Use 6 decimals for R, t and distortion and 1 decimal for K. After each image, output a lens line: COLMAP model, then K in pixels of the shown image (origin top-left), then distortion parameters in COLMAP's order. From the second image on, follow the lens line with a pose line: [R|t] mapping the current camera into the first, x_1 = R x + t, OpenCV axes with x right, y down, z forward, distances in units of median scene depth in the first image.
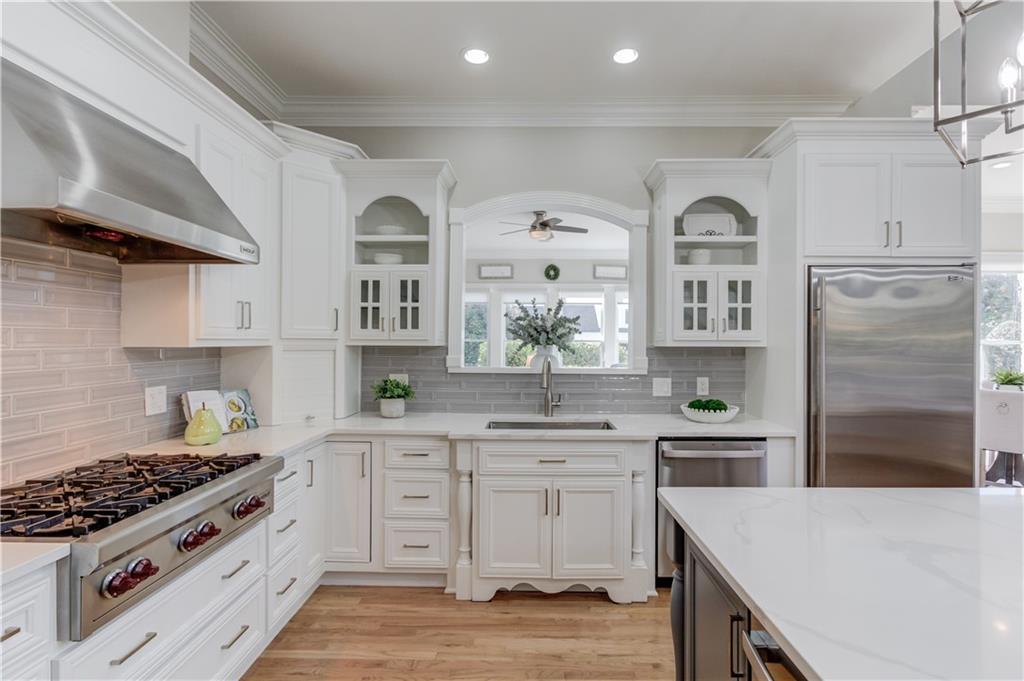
lens RADIAL K [[499.0, 0, 527.7], [0, 499.0, 343.2], [0, 0, 1]] dist [-0.001532, -0.000004]
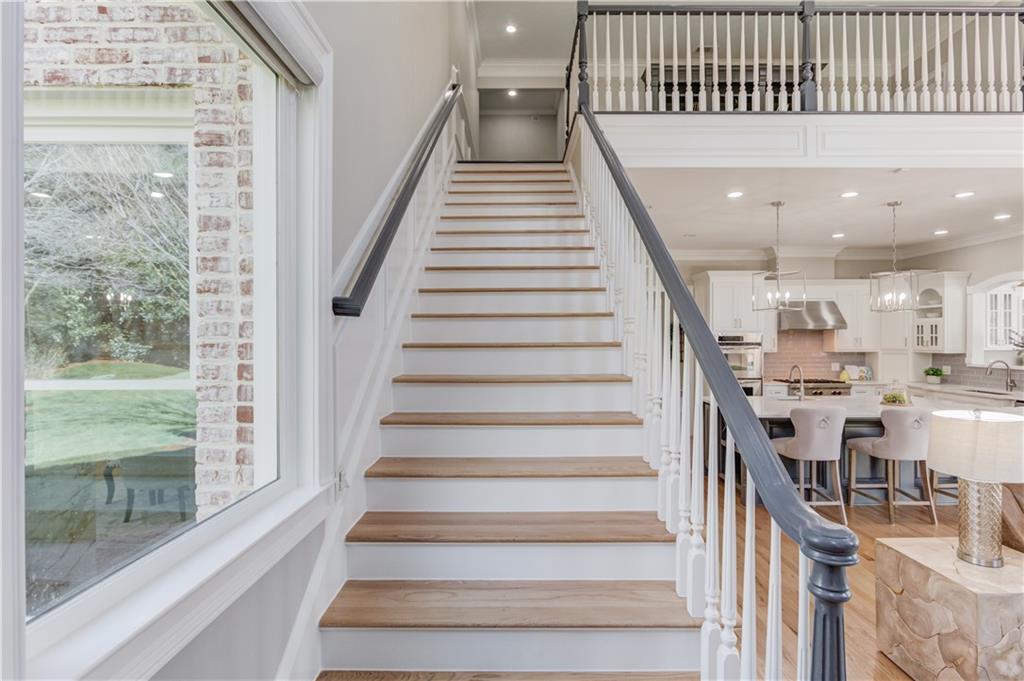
lens RADIAL K [[494.2, 0, 512.0], [0, 494.2, 340.5], [0, 0, 1]] dist [-0.001749, -0.000343]
pose [[-0.005821, -0.002414, -0.999980, 2.058123], [0.001836, 0.999995, -0.002424, -0.050020], [0.999981, -0.001850, -0.005816, -0.946019]]
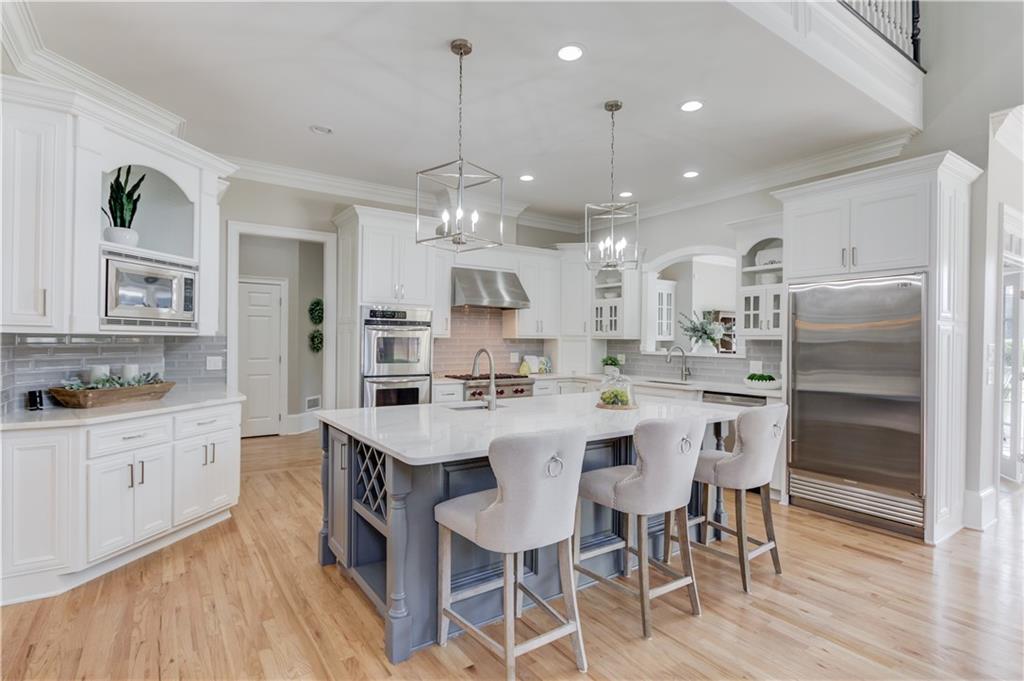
lens RADIAL K [[517.4, 0, 512.0], [0, 517.4, 340.5], [0, 0, 1]] dist [-0.002898, -0.000550]
pose [[0.580082, 0.001395, -0.814557, 1.199627], [-0.007990, 0.999960, -0.003978, 0.022668], [0.814519, 0.008816, 0.580070, -0.520273]]
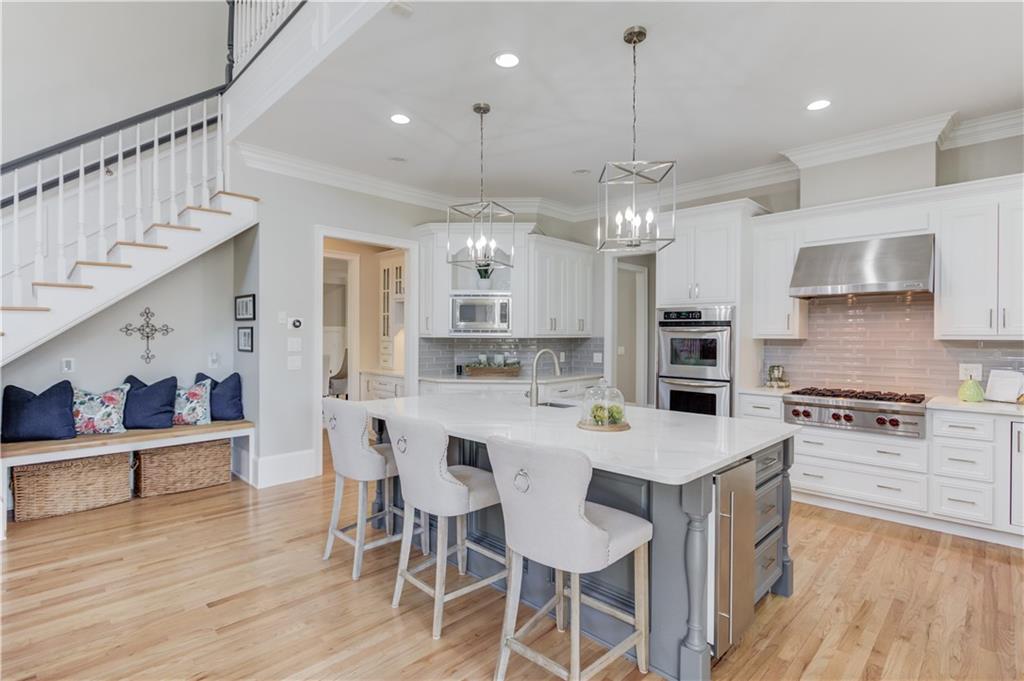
lens RADIAL K [[499.1, 0, 511.0], [0, 499.1, 333.7], [0, 0, 1]] dist [-0.000640, -0.000127]
pose [[-0.699845, -0.009719, -0.714229, 1.128805], [-0.008745, 0.999949, -0.005038, 0.006559], [0.714241, 0.002720, -0.699894, 0.801251]]
